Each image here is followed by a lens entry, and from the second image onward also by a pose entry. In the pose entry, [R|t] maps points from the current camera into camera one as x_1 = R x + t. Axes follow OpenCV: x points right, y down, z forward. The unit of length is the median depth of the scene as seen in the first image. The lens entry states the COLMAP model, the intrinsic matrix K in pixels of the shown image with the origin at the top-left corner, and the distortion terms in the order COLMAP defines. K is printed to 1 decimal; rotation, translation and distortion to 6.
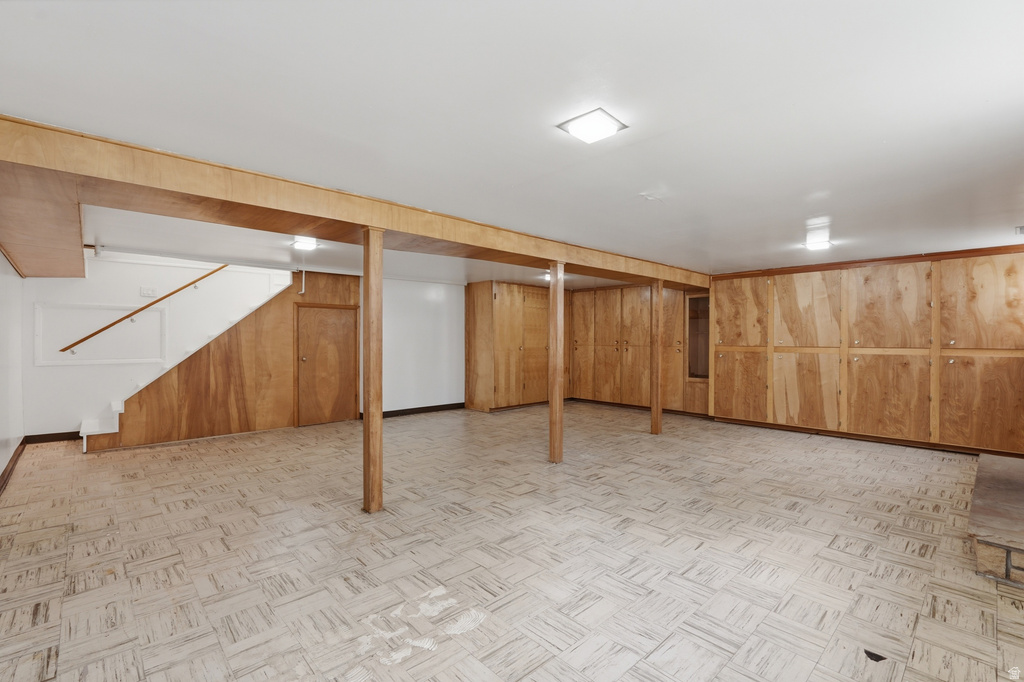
lens RADIAL K [[460.9, 0, 517.1], [0, 460.9, 341.5], [0, 0, 1]] dist [-0.013654, 0.005229]
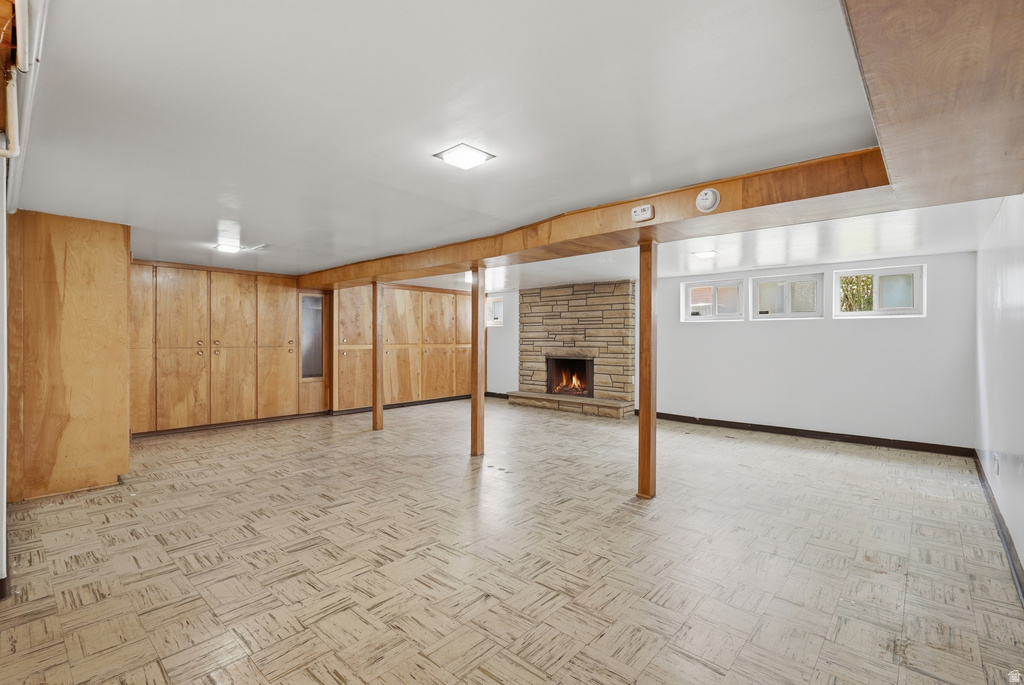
lens RADIAL K [[460.9, 0, 509.0], [0, 460.9, 340.1], [0, 0, 1]] dist [-0.013654, 0.005229]
pose [[-0.070047, -0.008045, 0.997511, -0.946136], [0.002059, 0.999964, 0.008209, -0.013604], [-0.997542, 0.002629, -0.070028, 0.953628]]
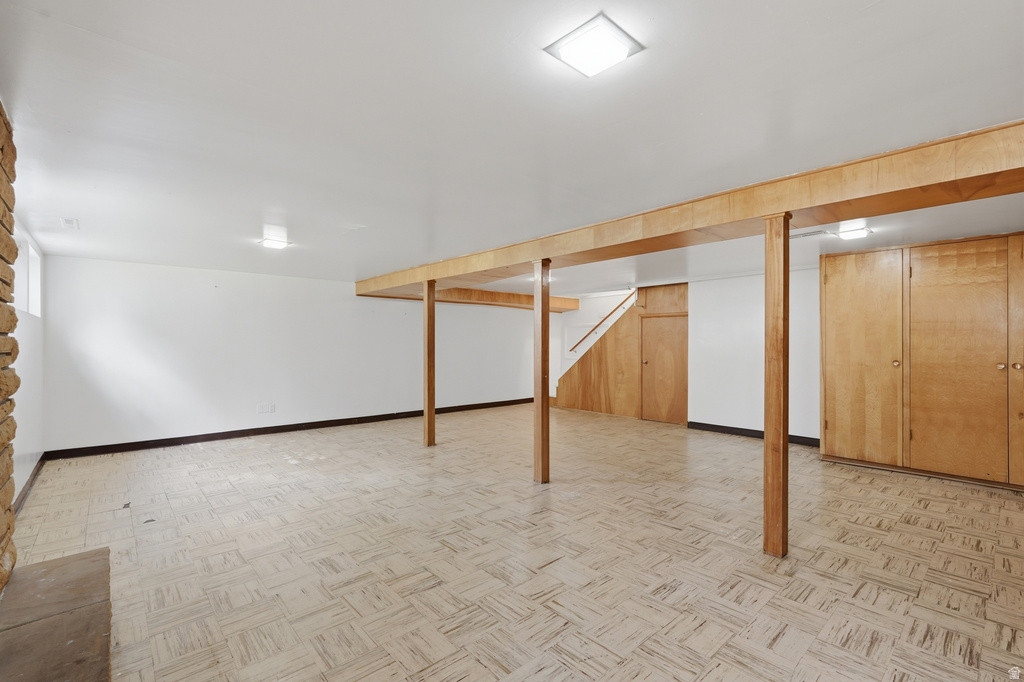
lens RADIAL K [[460.9, 0, 517.1], [0, 460.9, 351.2], [0, 0, 1]] dist [-0.013654, 0.005229]
pose [[-0.025902, 0.016575, -0.999527, 0.944305], [-0.007077, 0.999834, 0.016764, -0.009688], [0.999639, 0.007508, -0.025780, 0.927241]]
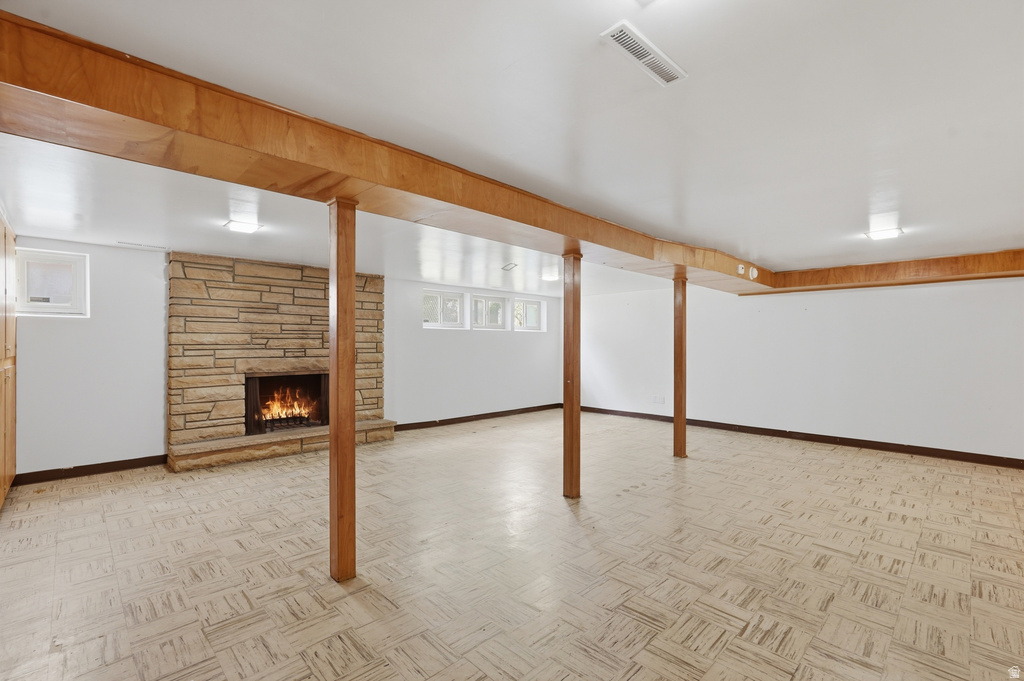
lens RADIAL K [[460.9, 0, 505.2], [0, 460.9, 341.2], [0, 0, 1]] dist [-0.013654, 0.005229]
pose [[-0.999988, -0.004904, -0.000841, 0.195682], [-0.004900, 0.999980, -0.004006, -0.012105], [0.000861, -0.004002, -0.999992, 1.743488]]
